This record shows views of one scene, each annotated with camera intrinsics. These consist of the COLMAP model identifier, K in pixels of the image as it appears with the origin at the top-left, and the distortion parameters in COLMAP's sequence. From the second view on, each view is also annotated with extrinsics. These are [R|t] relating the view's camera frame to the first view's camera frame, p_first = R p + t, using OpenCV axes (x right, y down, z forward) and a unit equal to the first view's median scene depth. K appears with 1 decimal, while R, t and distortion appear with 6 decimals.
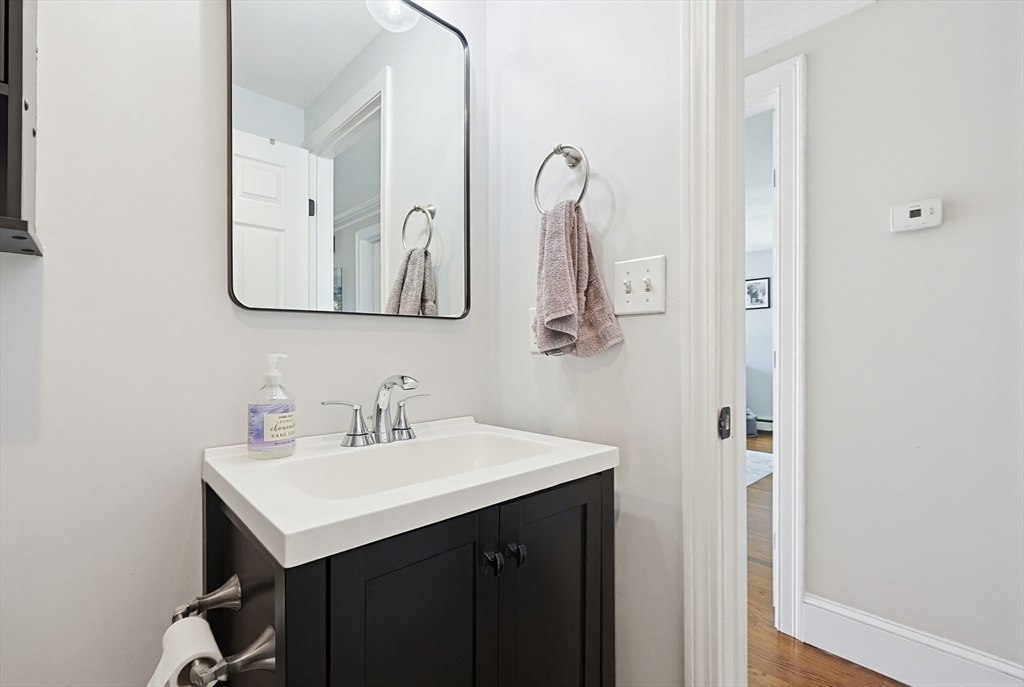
lens RADIAL K [[440.9, 0, 516.3], [0, 440.9, 348.9], [0, 0, 1]] dist [0.001143, -0.000074]
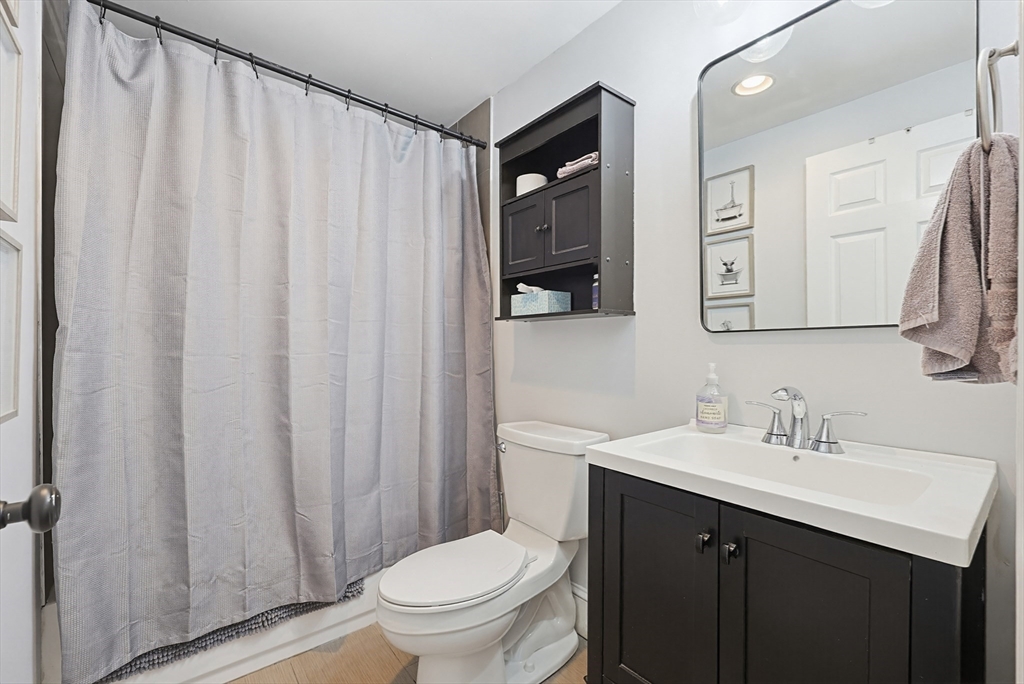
lens RADIAL K [[440.9, 0, 516.3], [0, 440.9, 347.4], [0, 0, 1]] dist [0.001143, -0.000074]
pose [[-0.077924, 0.007575, -0.996930, 0.850251], [0.009565, 0.999931, 0.006850, -0.049949], [0.996913, -0.009001, -0.077991, 0.409192]]
